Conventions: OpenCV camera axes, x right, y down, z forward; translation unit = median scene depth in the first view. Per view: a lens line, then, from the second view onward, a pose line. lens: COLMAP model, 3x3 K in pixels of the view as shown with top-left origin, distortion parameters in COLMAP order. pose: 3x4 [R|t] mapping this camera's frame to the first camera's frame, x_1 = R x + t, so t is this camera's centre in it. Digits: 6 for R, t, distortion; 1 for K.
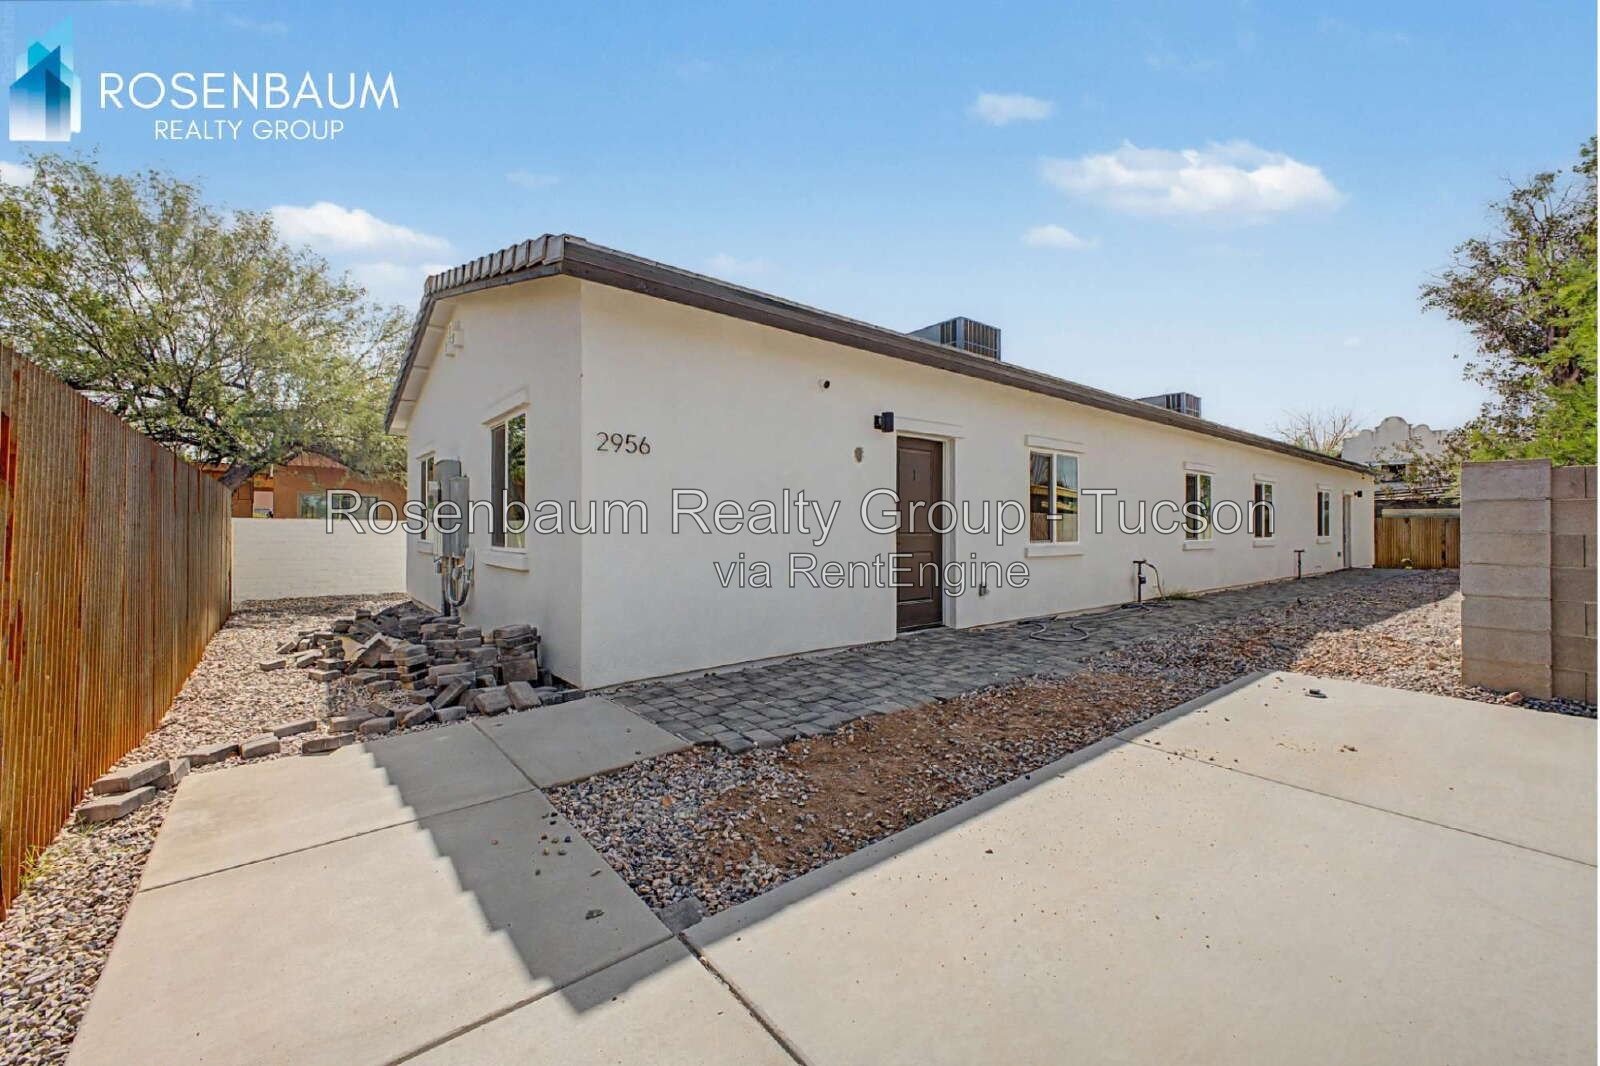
lens RADIAL K [[634.7, 0, 798.7], [0, 634.7, 523.8], [0, 0, 1]] dist [0.021787, -0.000188]
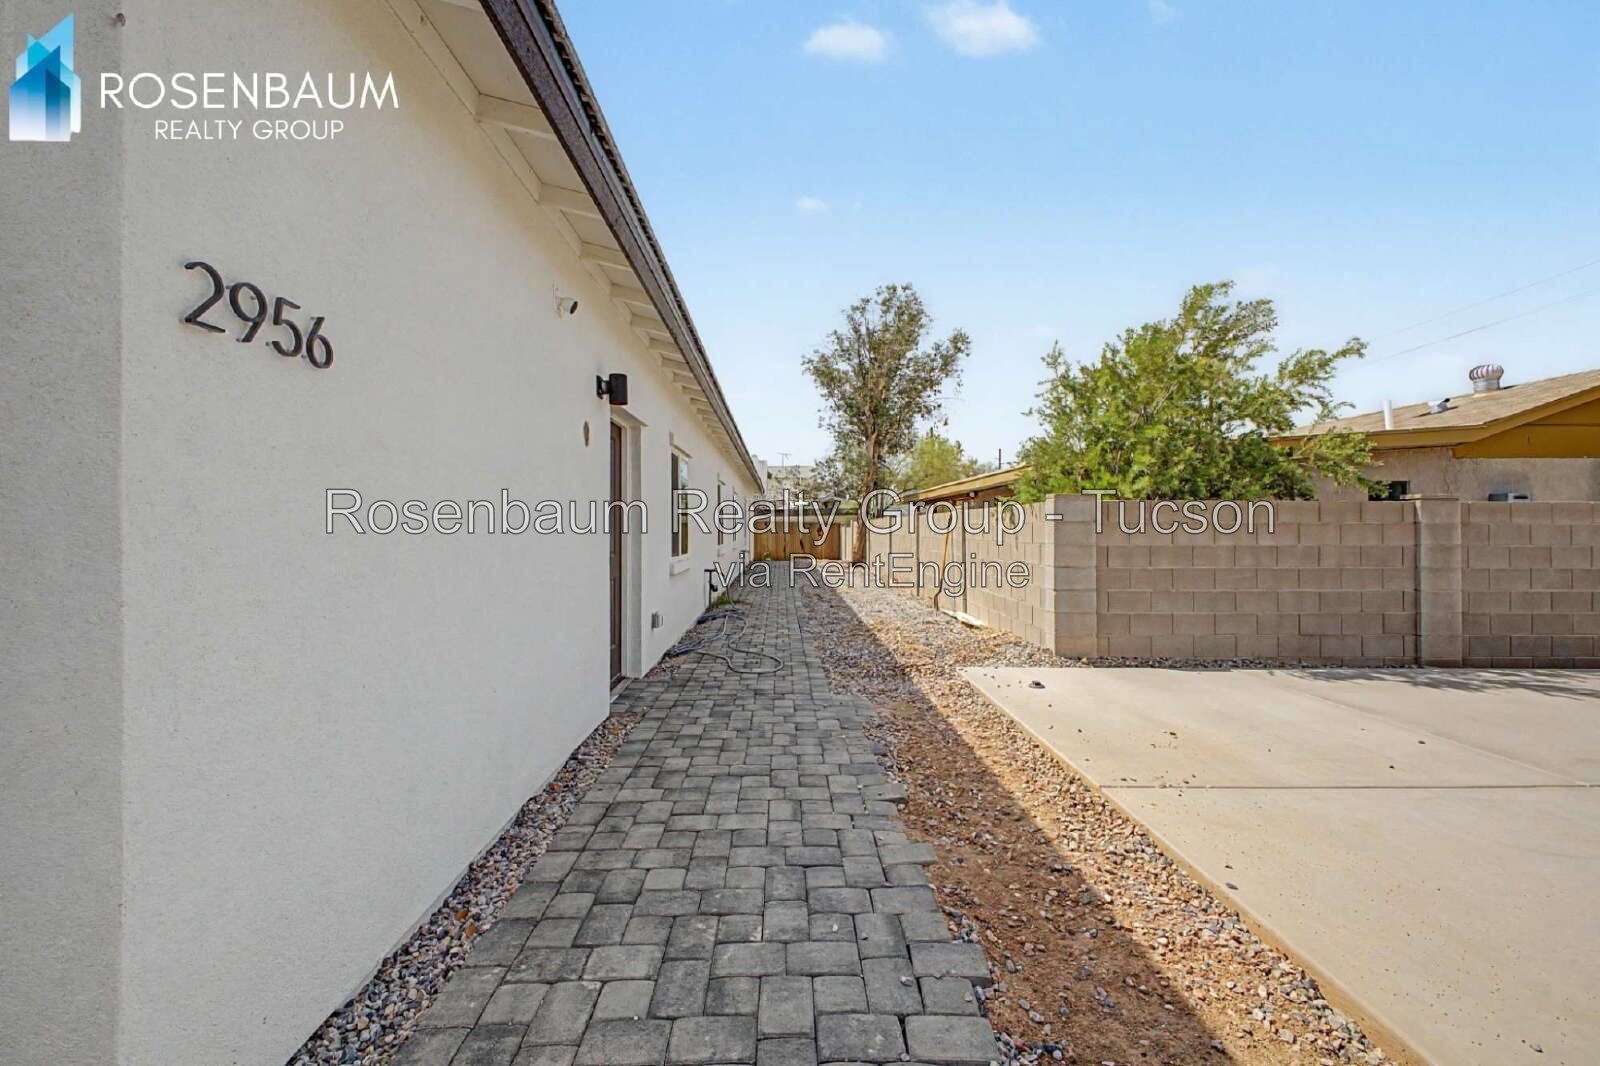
lens RADIAL K [[634.7, 0, 798.7], [0, 634.7, 523.8], [0, 0, 1]] dist [0.021787, -0.000188]
pose [[0.585895, 0.002474, 0.810383, -0.260414], [-0.006584, 0.999977, 0.001708, -0.021050], [-0.810360, -0.006337, 0.585898, 0.421732]]
